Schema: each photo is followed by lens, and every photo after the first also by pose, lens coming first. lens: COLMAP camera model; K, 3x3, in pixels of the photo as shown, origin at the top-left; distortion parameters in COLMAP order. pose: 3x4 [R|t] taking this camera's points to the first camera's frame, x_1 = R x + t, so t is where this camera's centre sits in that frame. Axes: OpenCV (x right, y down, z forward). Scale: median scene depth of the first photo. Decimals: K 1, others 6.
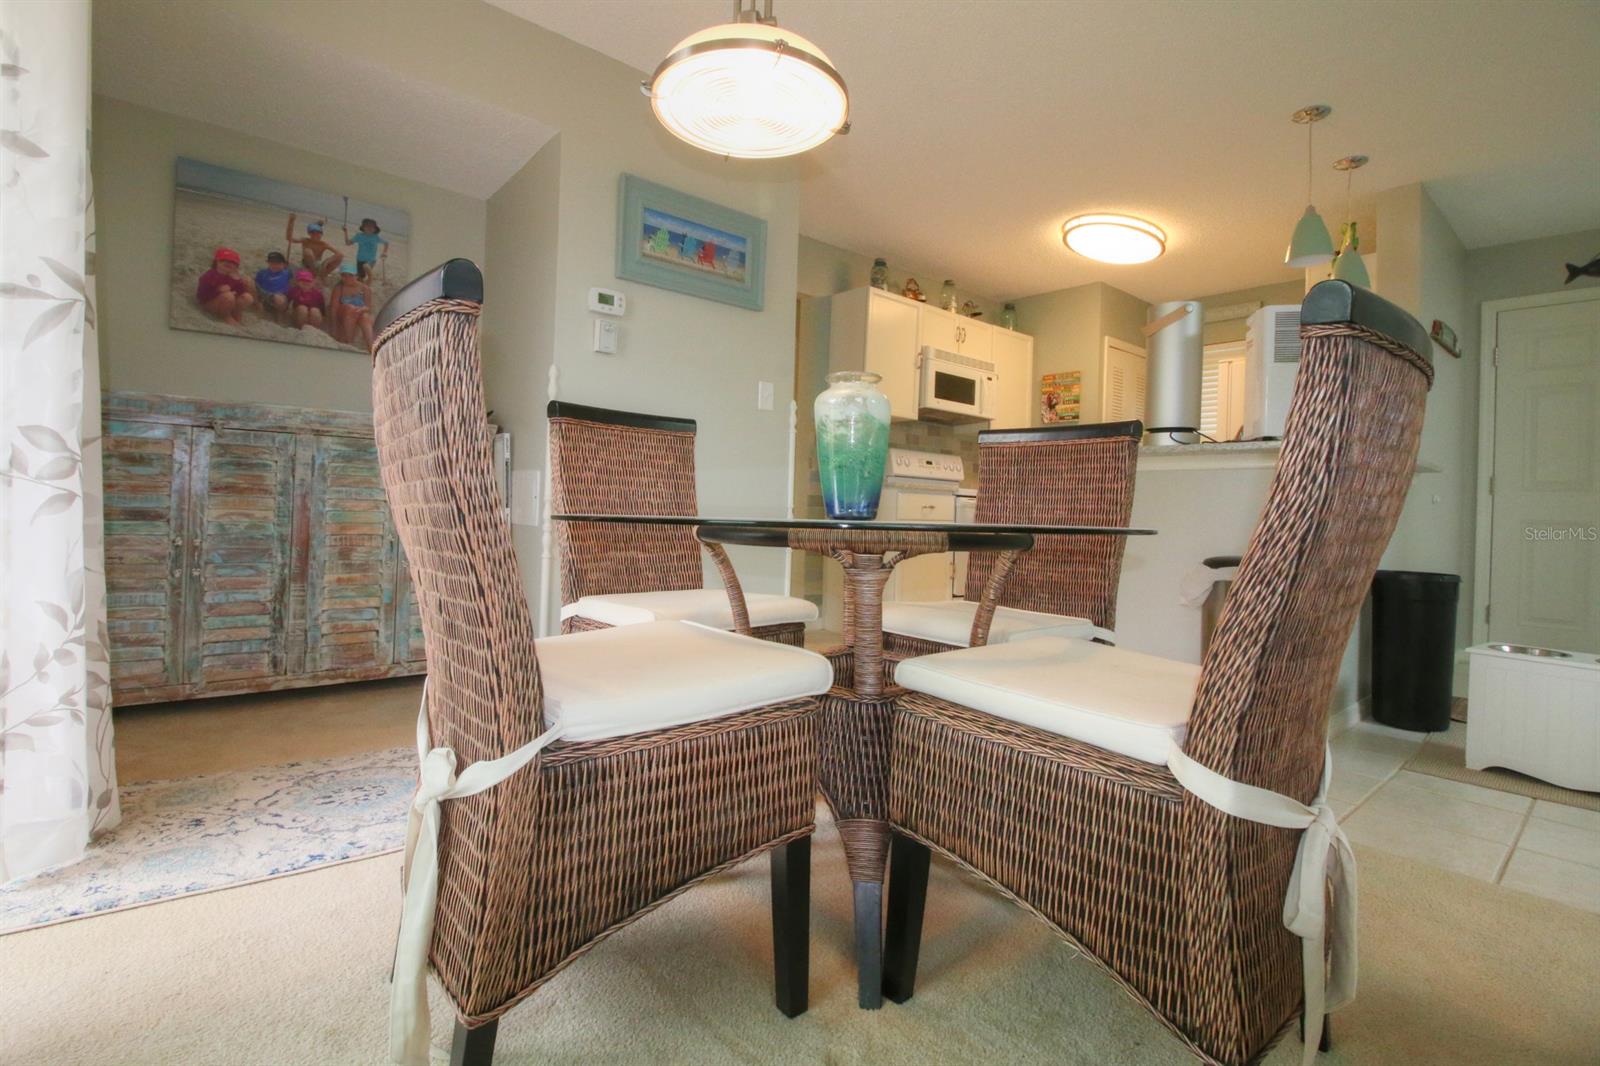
lens RADIAL K [[735.3, 0, 778.8], [0, 735.3, 500.7], [0, 0, 1]] dist [-0.000095, -0.014271]
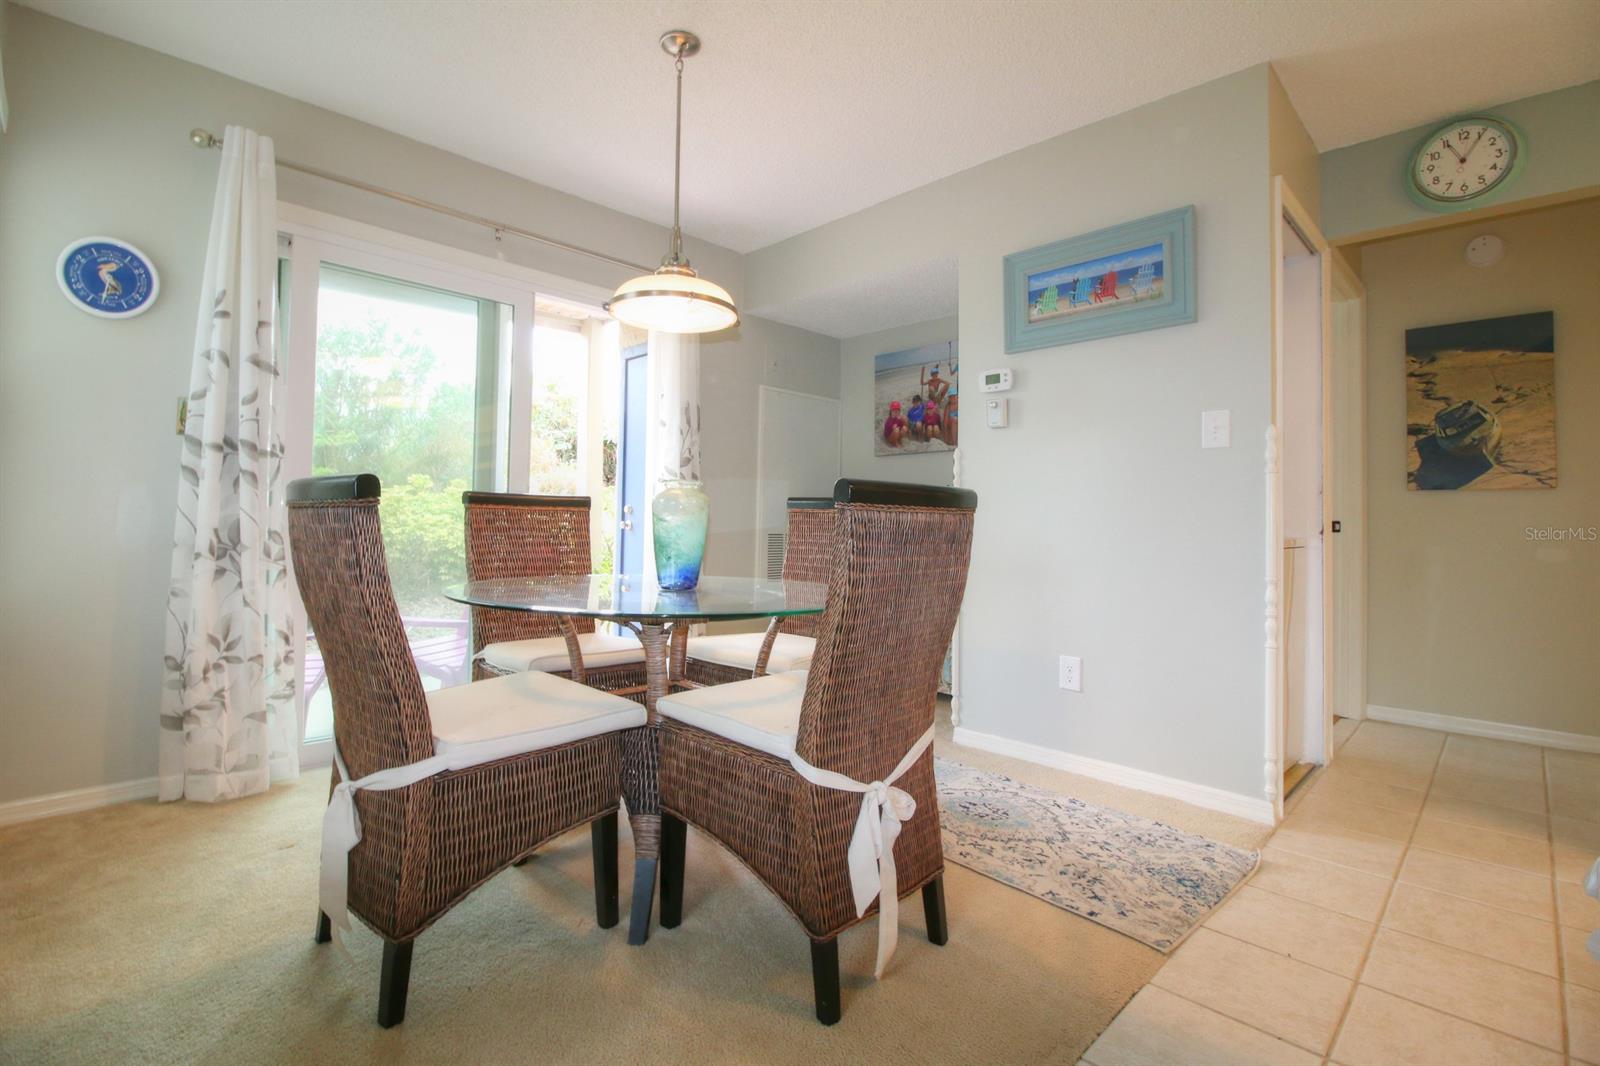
lens RADIAL K [[736.4, 0, 777.4], [0, 736.4, 505.0], [0, 0, 1]] dist [-0.000901, -0.013090]
pose [[0.084158, -0.051390, -0.995126, 0.470679], [-0.001560, 0.998661, -0.051705, -0.018299], [0.996451, 0.005904, 0.083965, 0.343008]]
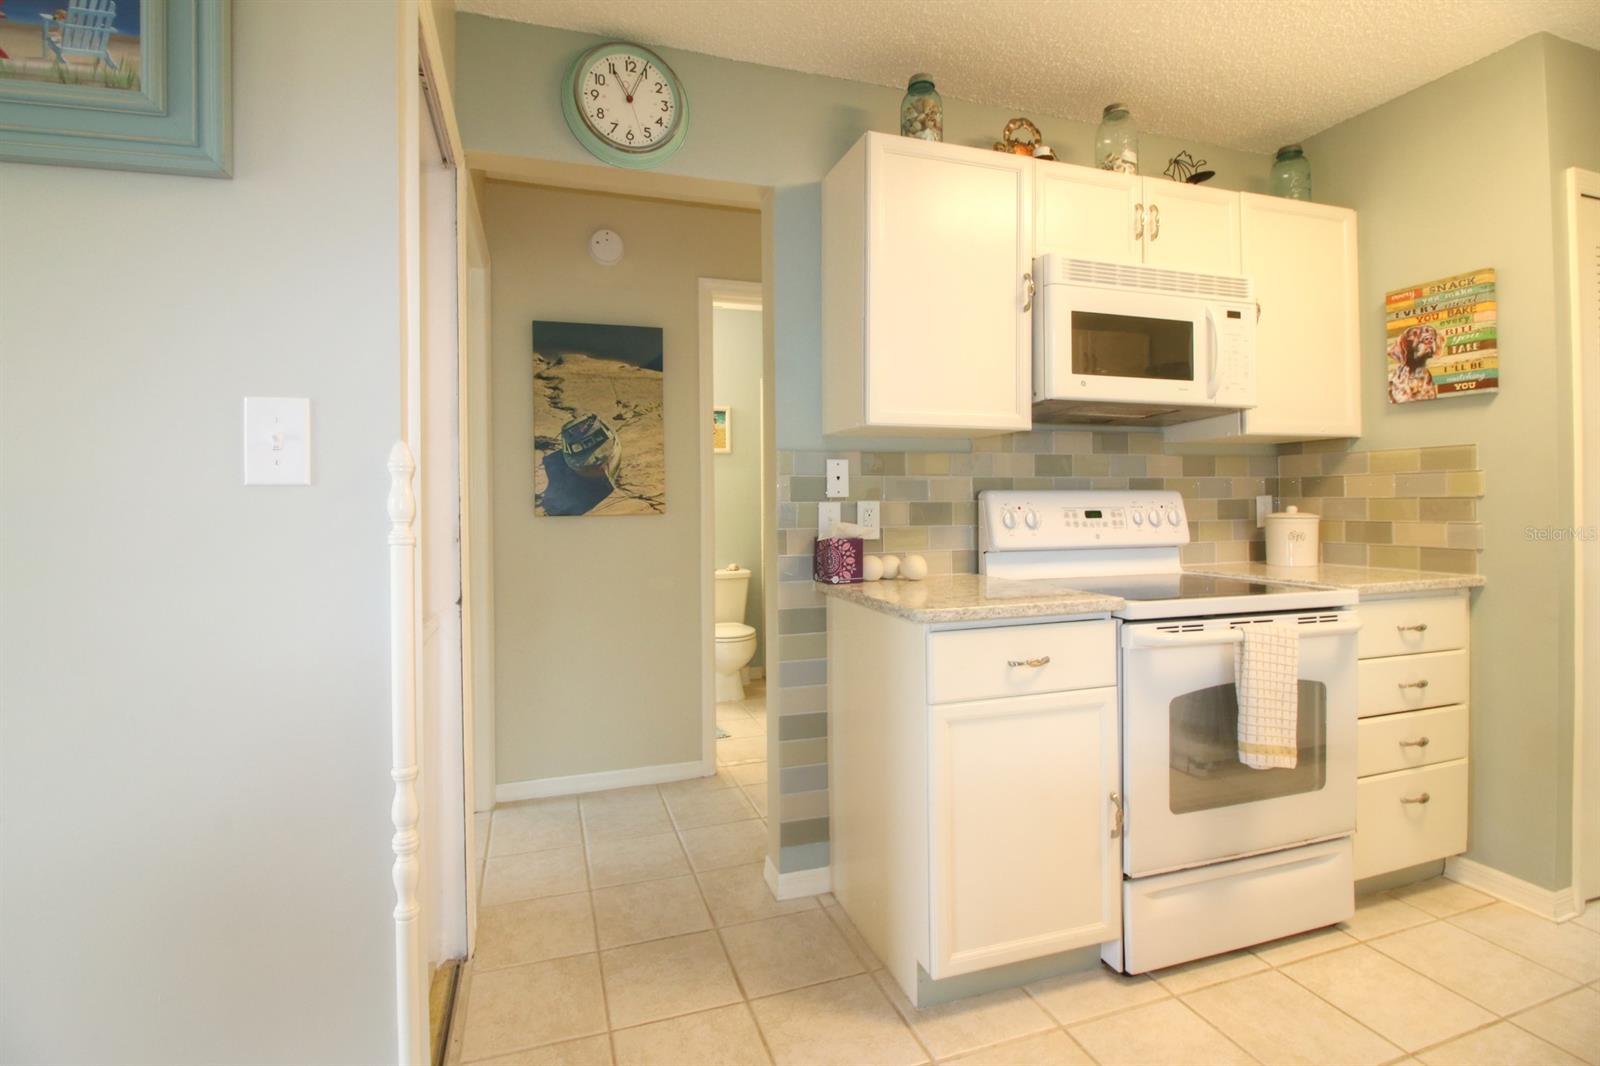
lens RADIAL K [[735.3, 0, 778.8], [0, 735.3, 500.7], [0, 0, 1]] dist [-0.000095, -0.014271]
pose [[0.929555, -0.044318, -0.366009, 0.206338], [0.046002, 0.998933, -0.004125, -0.072838], [0.365802, -0.013002, 0.930602, 0.542069]]
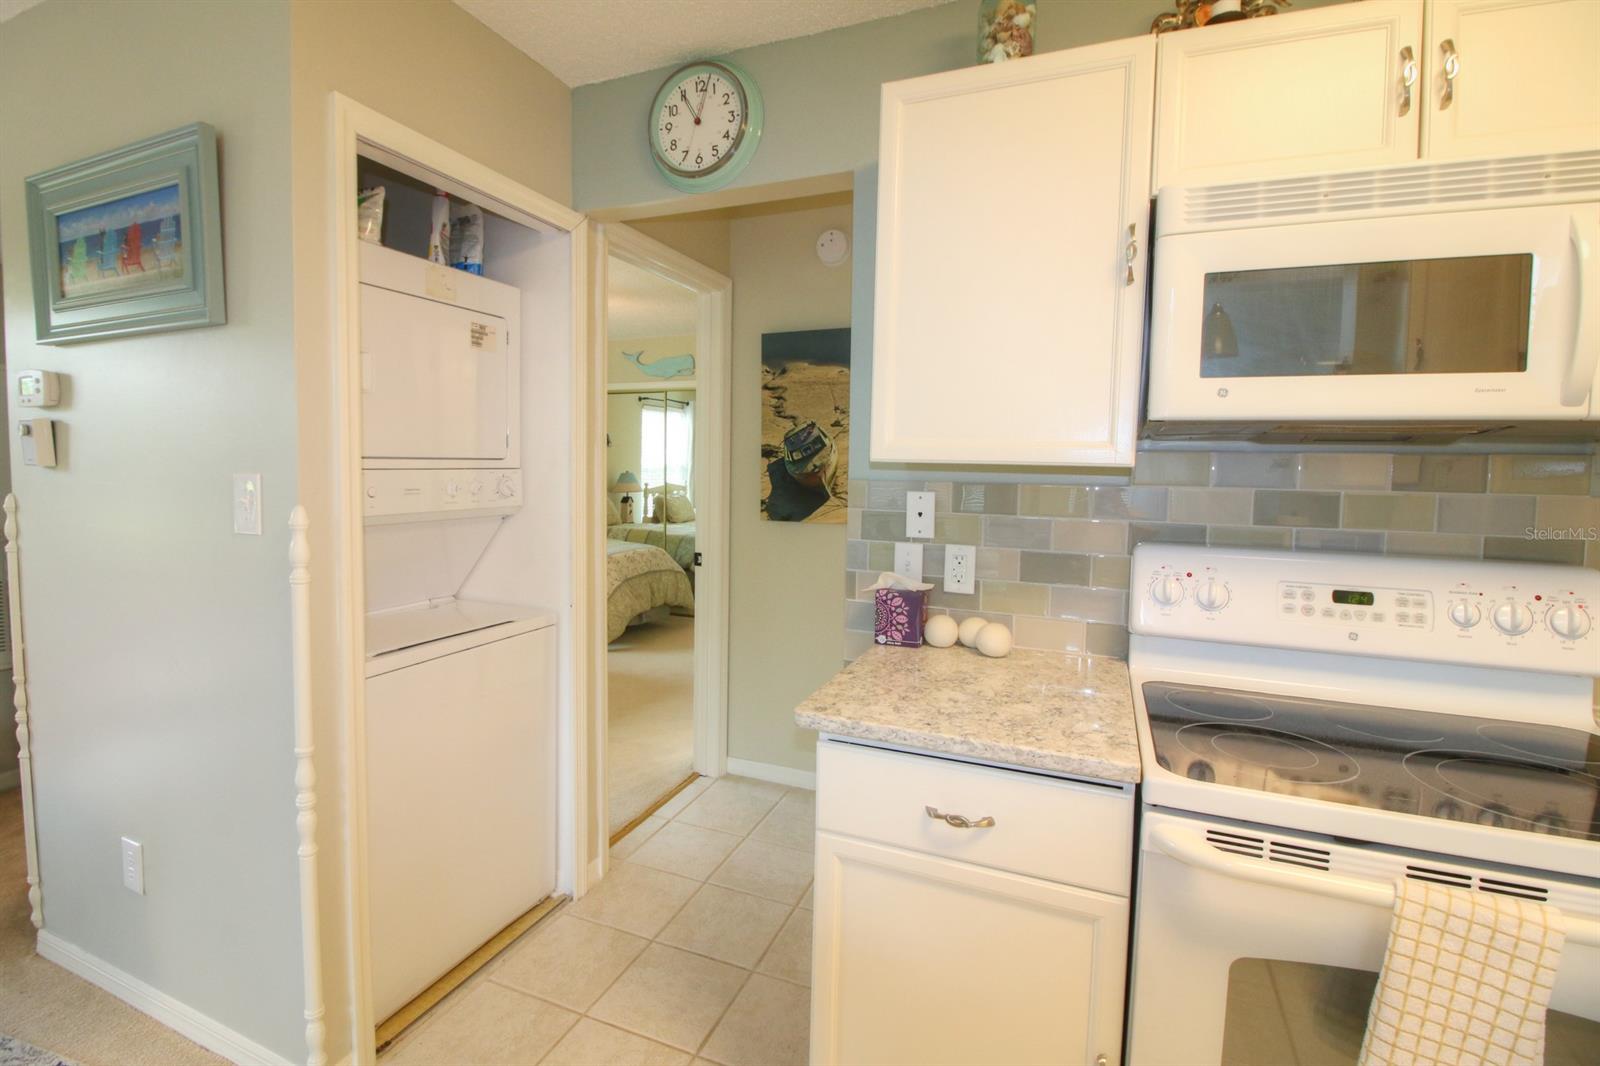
lens RADIAL K [[736.4, 0, 777.4], [0, 736.4, 505.0], [0, 0, 1]] dist [-0.000901, -0.013090]
pose [[0.465890, 0.022034, -0.884568, 0.373220], [0.011816, 0.999446, 0.031119, -0.104836], [0.884764, -0.024951, 0.465371, 0.745338]]
